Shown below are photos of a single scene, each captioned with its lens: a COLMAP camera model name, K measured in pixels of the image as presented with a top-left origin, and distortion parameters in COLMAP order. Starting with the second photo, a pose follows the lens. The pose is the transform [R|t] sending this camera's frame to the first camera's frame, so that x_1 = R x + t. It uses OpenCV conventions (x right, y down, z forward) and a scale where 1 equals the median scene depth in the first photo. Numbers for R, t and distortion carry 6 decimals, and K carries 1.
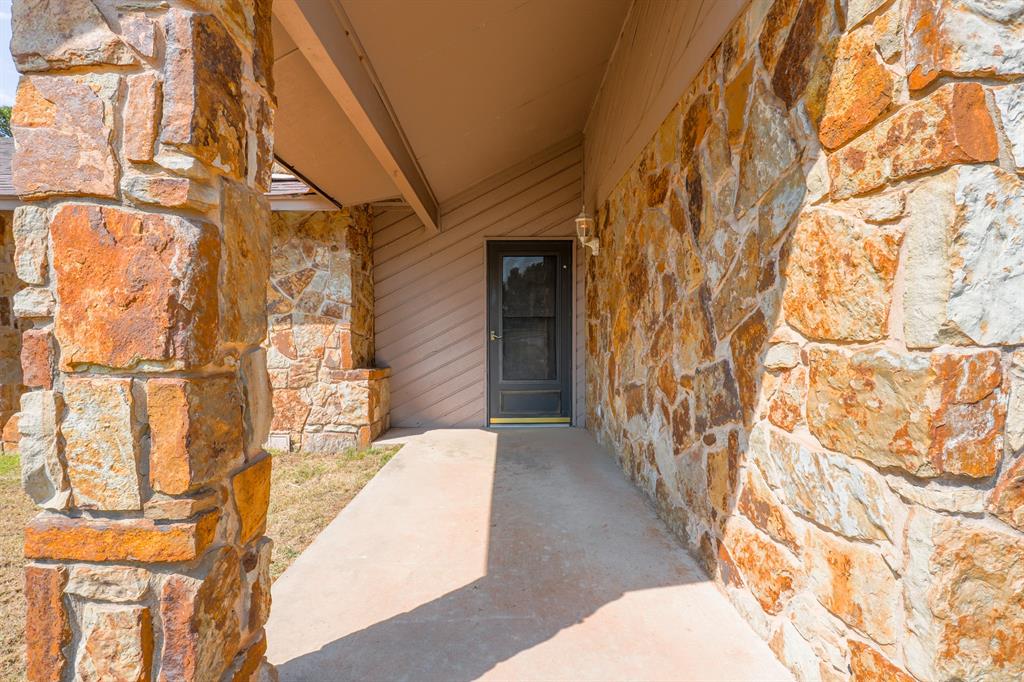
lens RADIAL K [[478.2, 0, 499.3], [0, 478.2, 350.7], [0, 0, 1]] dist [-0.000752, -0.000028]
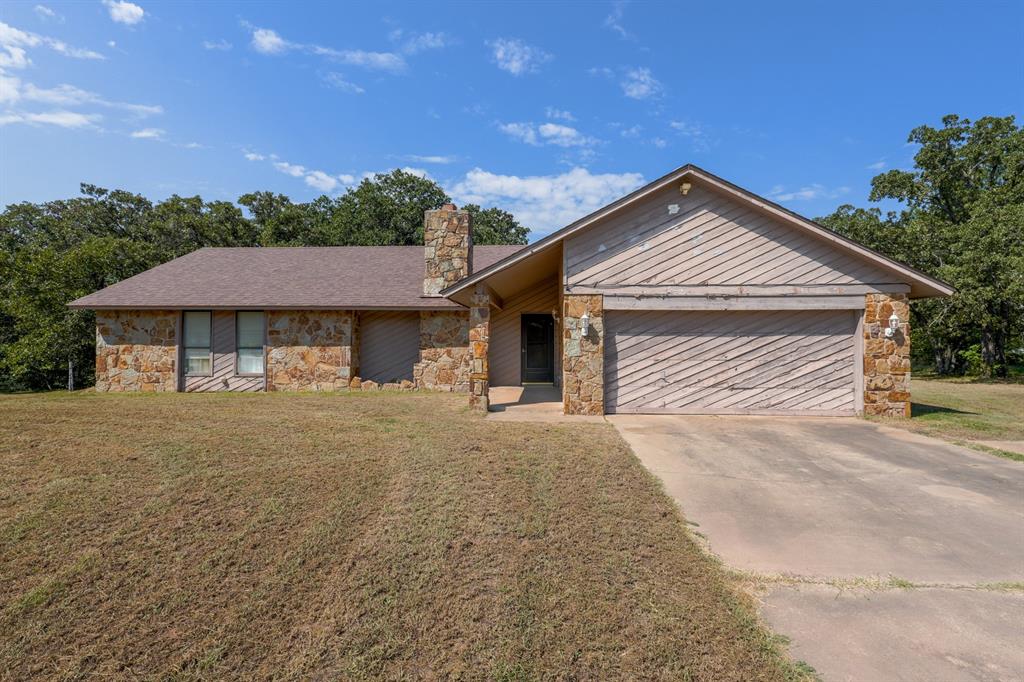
lens RADIAL K [[478.3, 0, 512.0], [0, 478.3, 341.0], [0, 0, 1]] dist [0.000360, 0.000415]
pose [[0.997623, 0.004837, -0.068745, 0.118100], [-0.006857, 0.999551, -0.029172, -0.007886], [0.068573, 0.029574, 0.997208, -1.828657]]
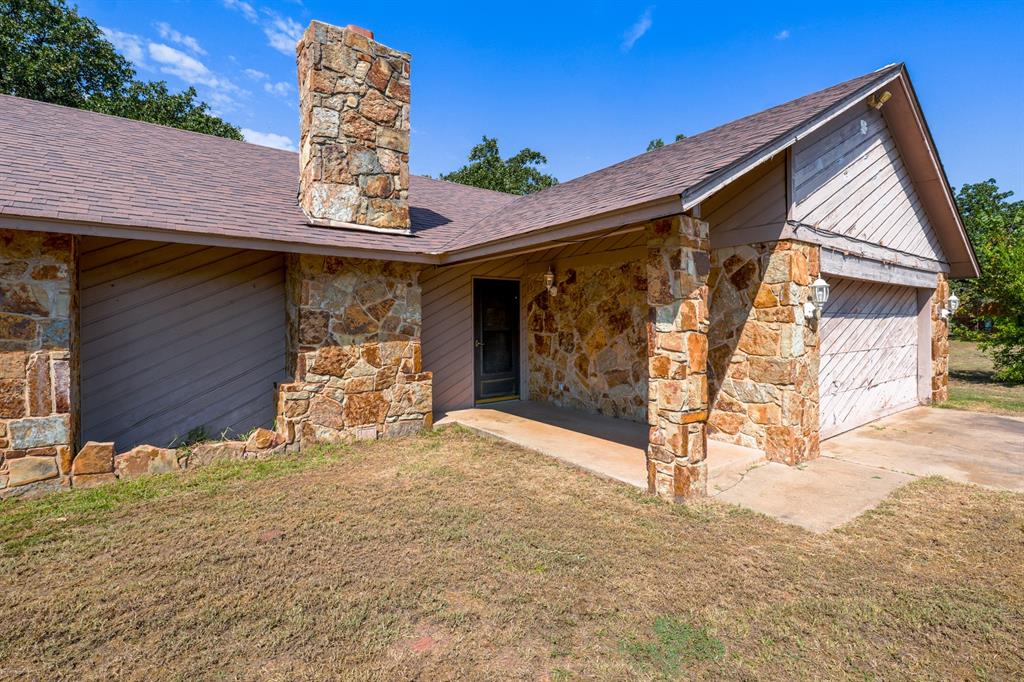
lens RADIAL K [[482.8, 0, 512.2], [0, 482.8, 327.9], [0, 0, 1]] dist [-0.003134, -0.000603]
pose [[0.796249, -0.009235, 0.604898, -0.945500], [0.021161, 0.999697, -0.012593, -0.067549], [-0.604598, 0.022827, 0.796203, -0.272935]]
